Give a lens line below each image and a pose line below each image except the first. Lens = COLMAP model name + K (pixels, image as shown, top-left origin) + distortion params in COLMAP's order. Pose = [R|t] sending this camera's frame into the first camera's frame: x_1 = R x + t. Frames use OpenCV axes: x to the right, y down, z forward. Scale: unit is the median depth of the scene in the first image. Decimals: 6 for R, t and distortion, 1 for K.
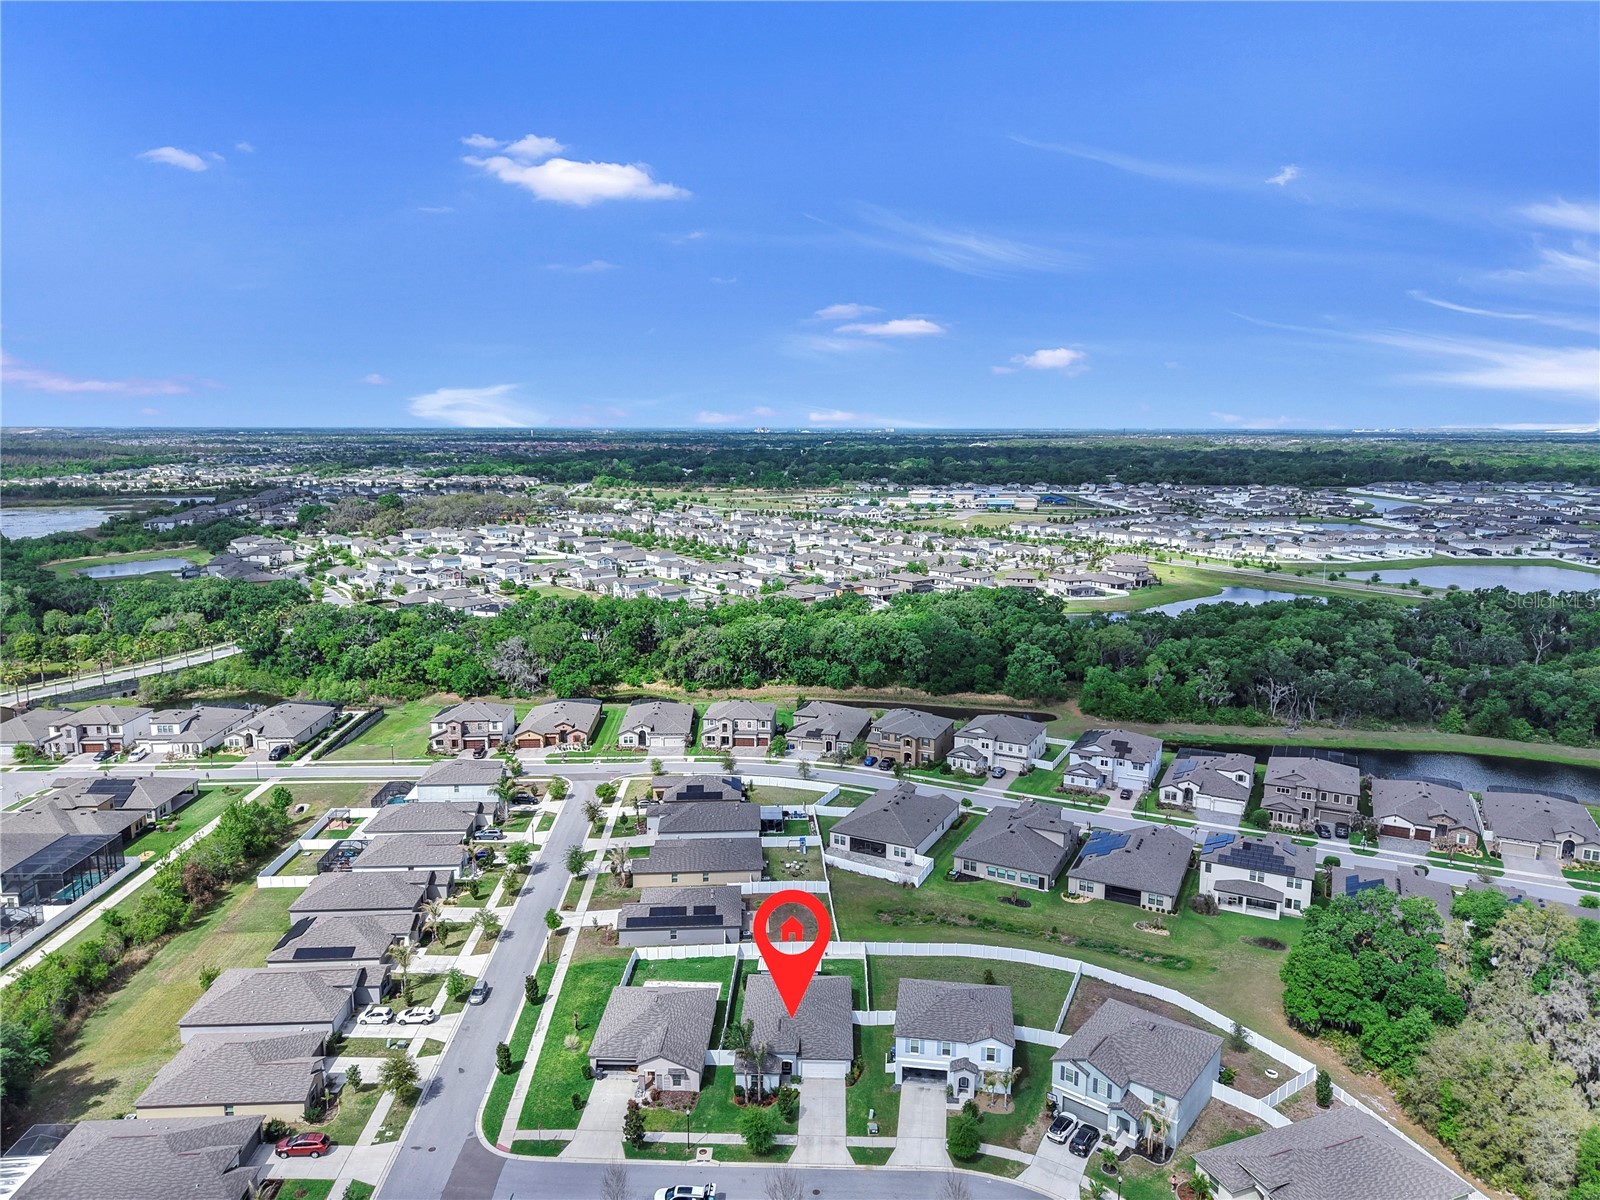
lens RADIAL K [[1060.8, 0, 801.4], [0, 1060.8, 575.9], [0, 0, 1]] dist [0.119746, -0.261713]
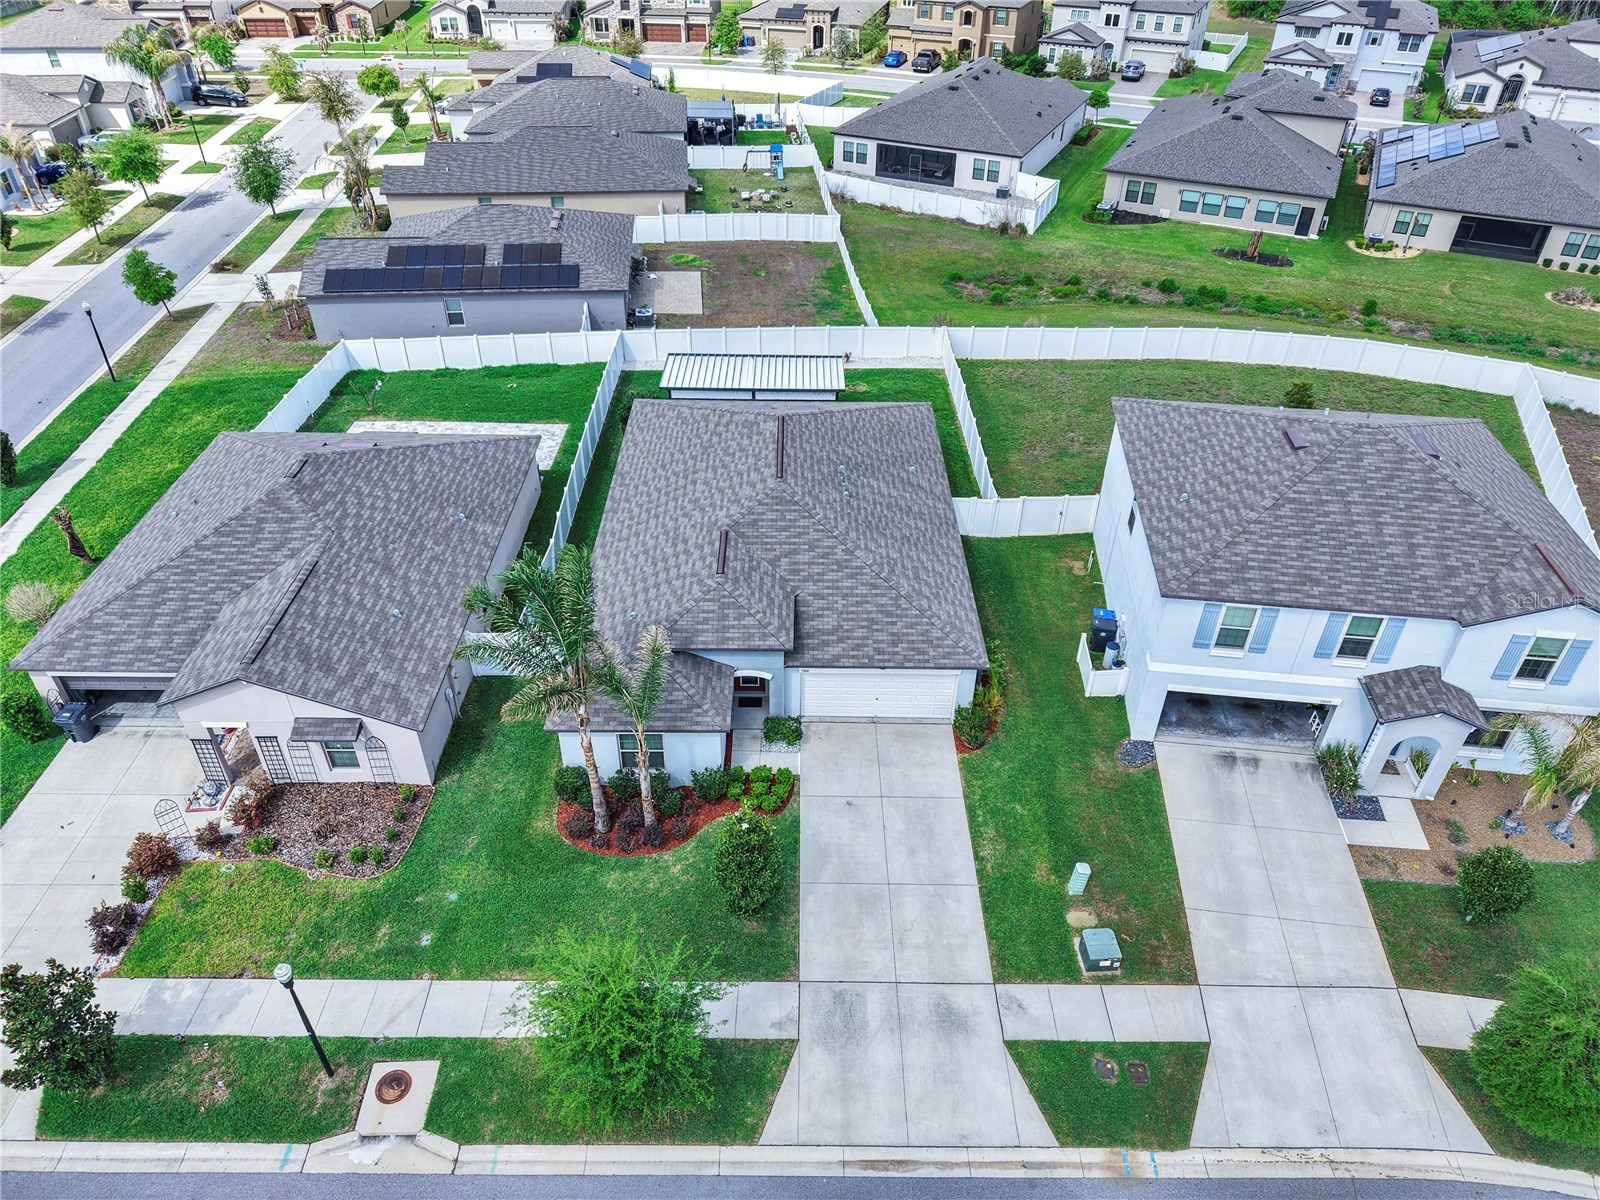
lens RADIAL K [[1067.7, 0, 800.0], [0, 1067.7, 600.0], [0, 0, 1]] dist [0.023624, -0.020930]
pose [[0.999394, -0.011613, 0.032805, -0.006931], [-0.005642, 0.876123, 0.482055, 0.221322], [-0.034340, -0.481948, 0.875527, 0.563264]]
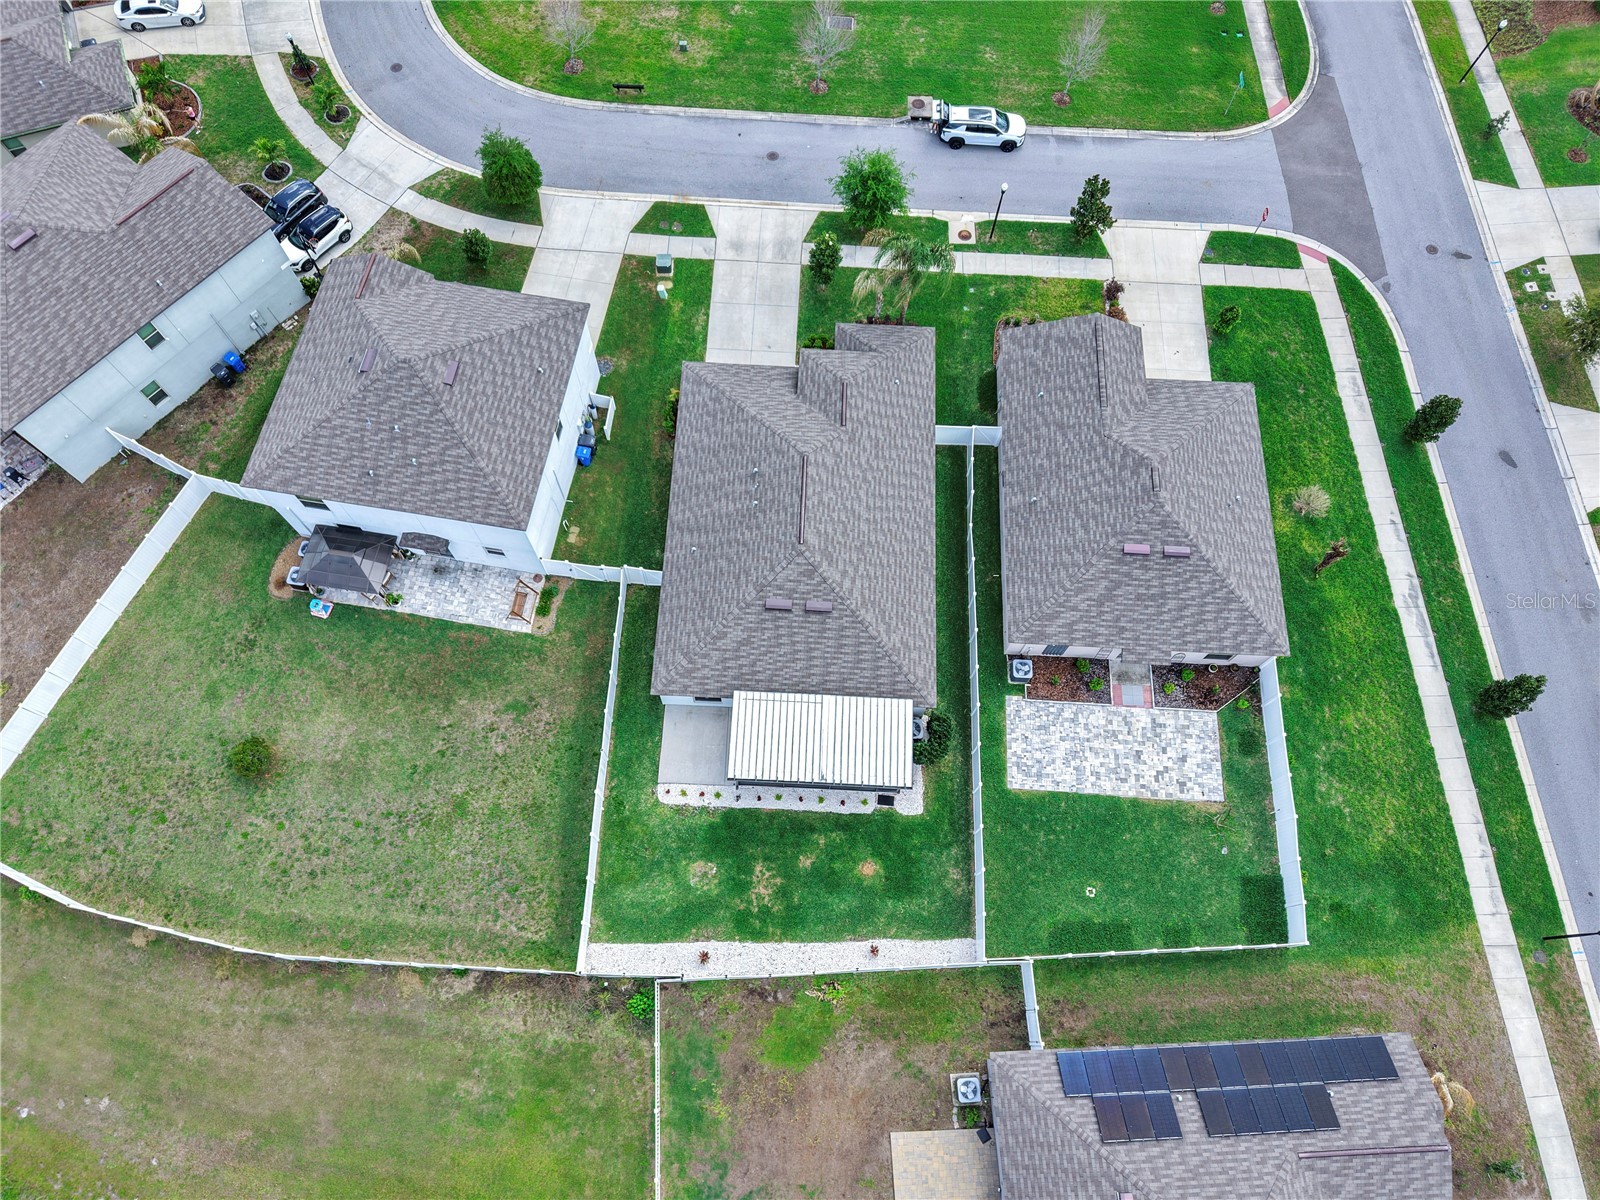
lens RADIAL K [[1067.7, 0, 800.0], [0, 1067.7, 600.0], [0, 0, 1]] dist [0.023624, -0.020930]
pose [[-0.999642, -0.019746, -0.018065, 0.002584], [-0.022296, 0.241058, 0.970255, 0.016729], [-0.014804, 0.970310, -0.241412, 0.887607]]
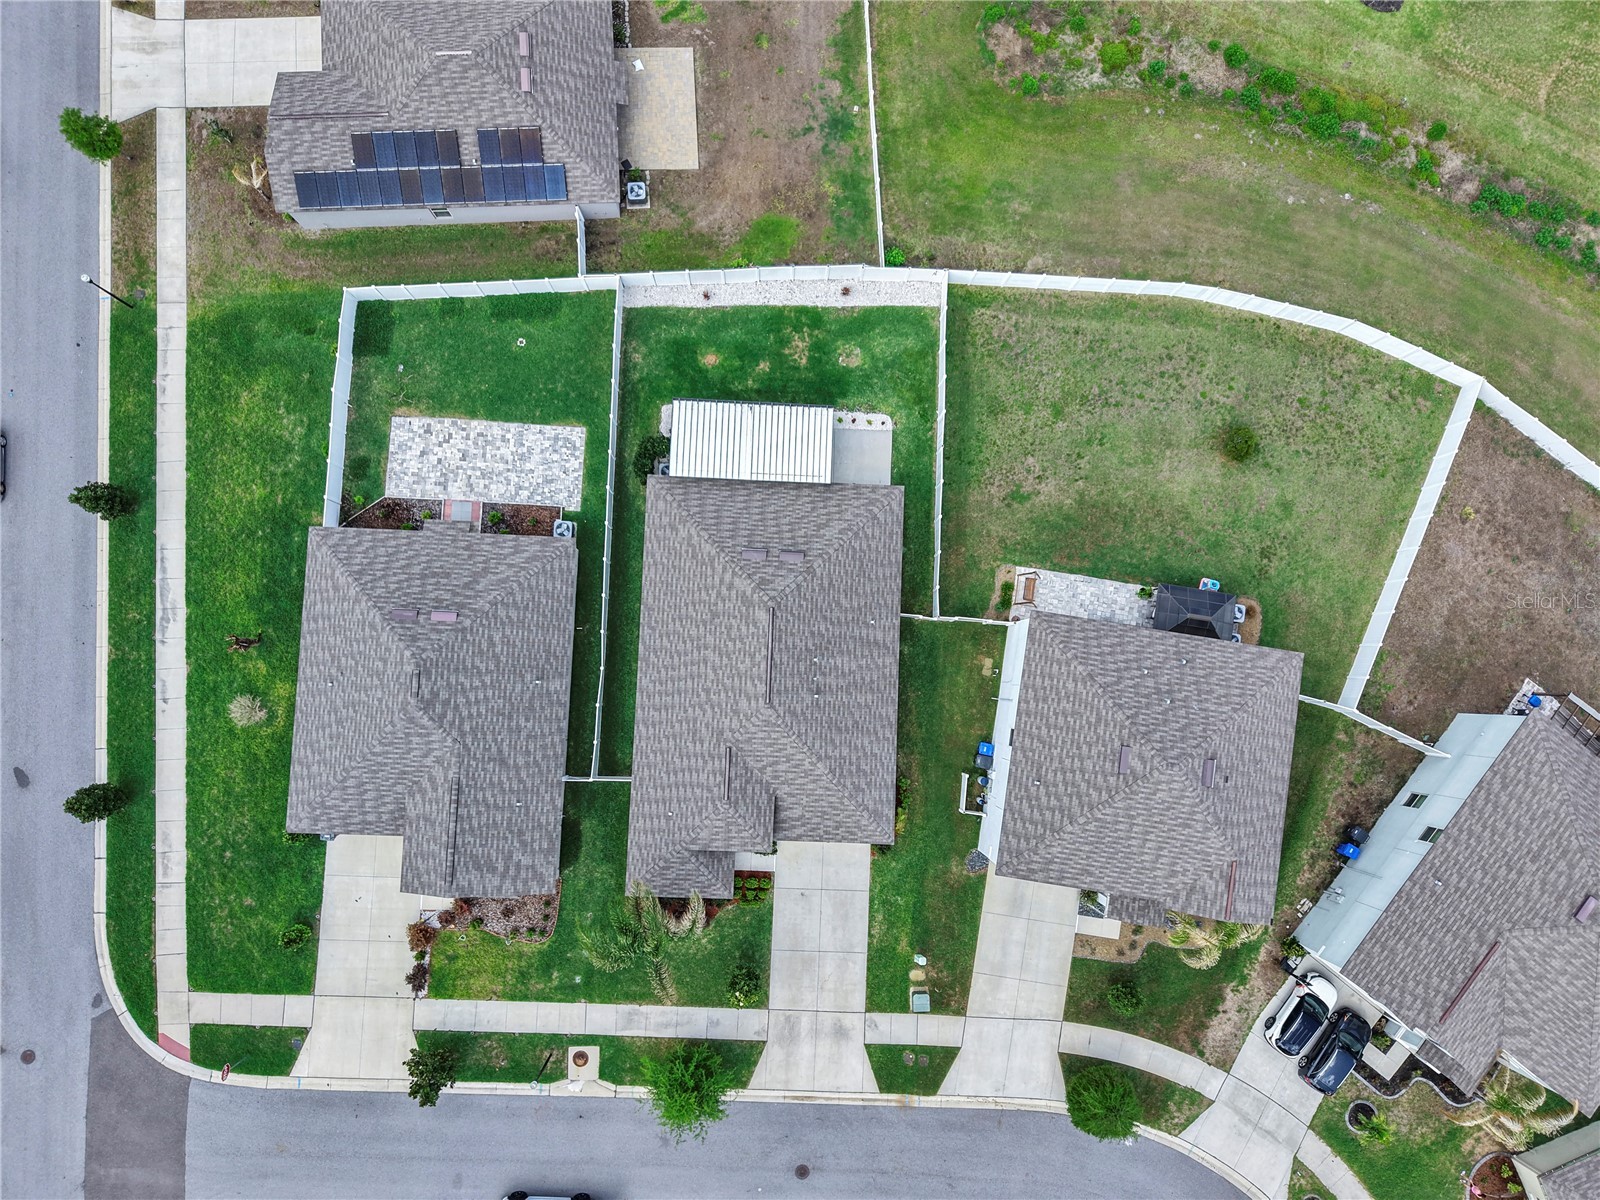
lens RADIAL K [[1067.7, 0, 800.0], [0, 1067.7, 600.0], [0, 0, 1]] dist [0.023624, -0.020930]
pose [[0.999423, 0.009684, 0.032541, -0.004631], [-0.033862, 0.214960, 0.976036, -0.003759], [0.002457, -0.976575, 0.215164, 0.734907]]
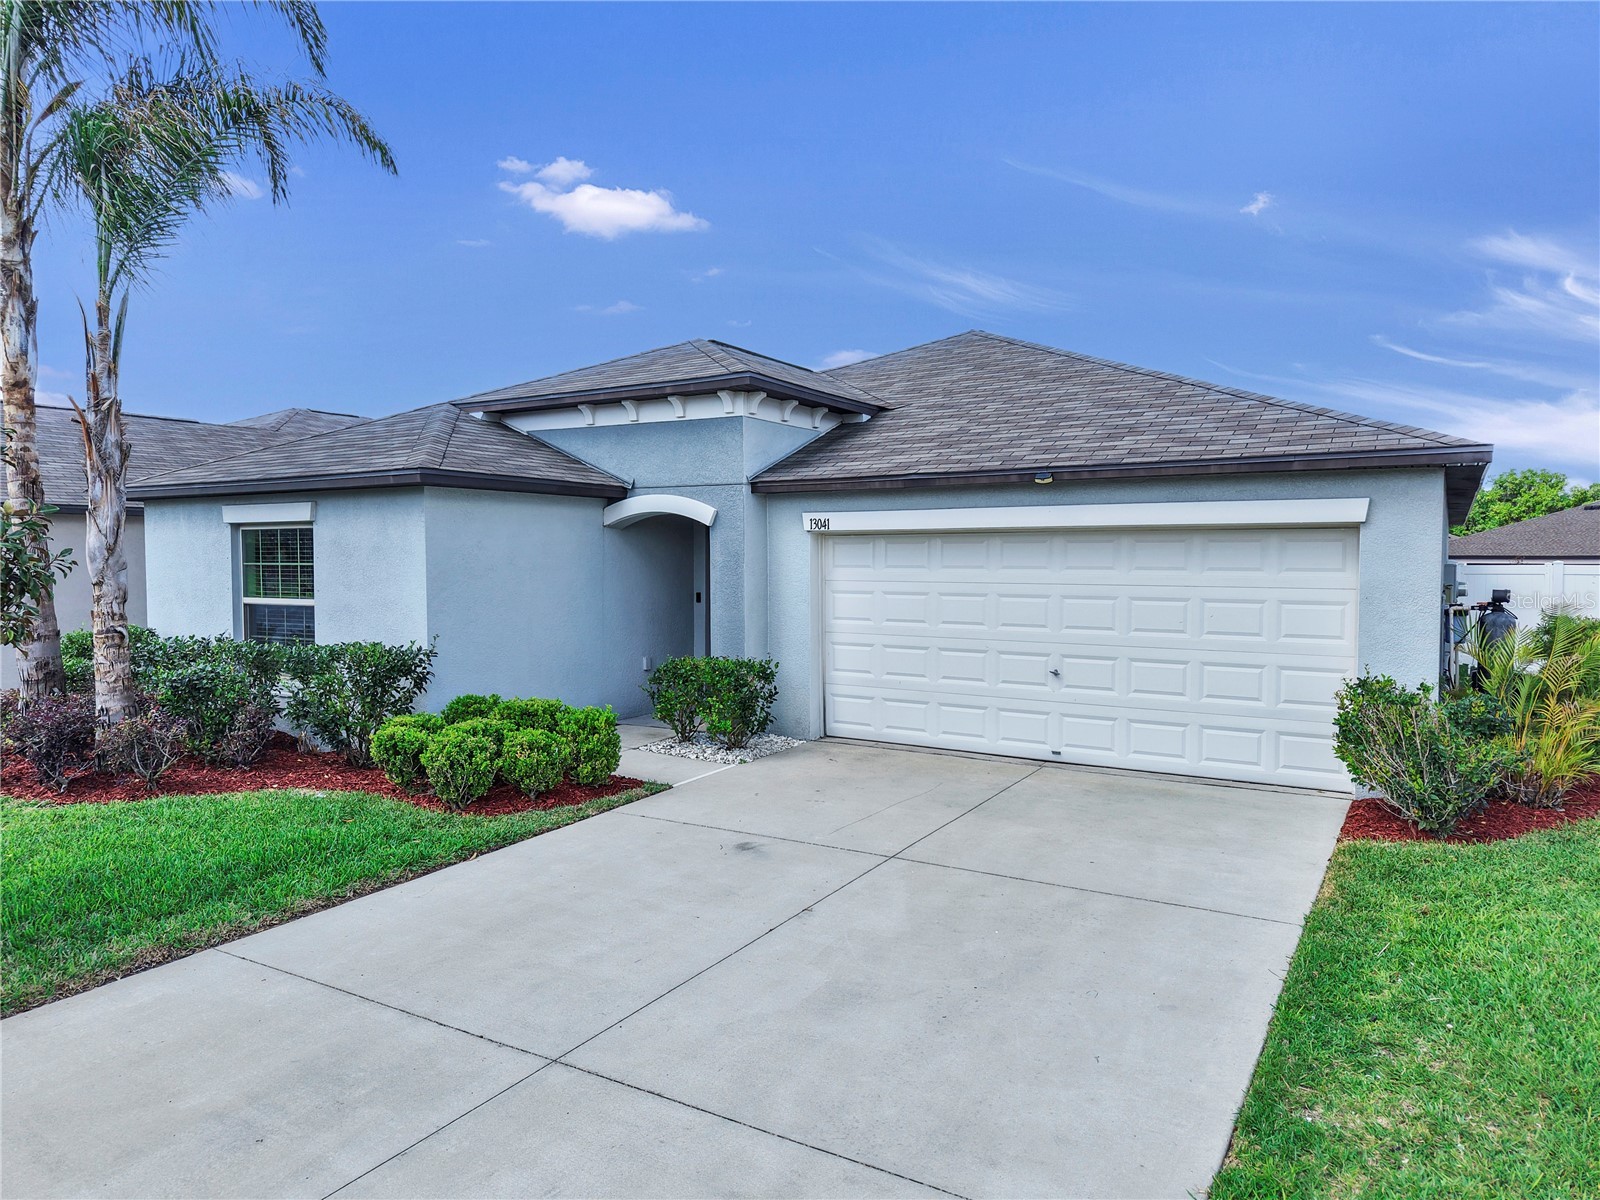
lens RADIAL K [[1067.7, 0, 800.0], [0, 1067.7, 600.0], [0, 0, 1]] dist [0.023624, -0.020930]
pose [[0.870863, 0.015833, -0.491270, 0.032228], [-0.064256, 0.994571, -0.081851, 0.341807], [0.487307, 0.102848, 0.867153, 0.677254]]
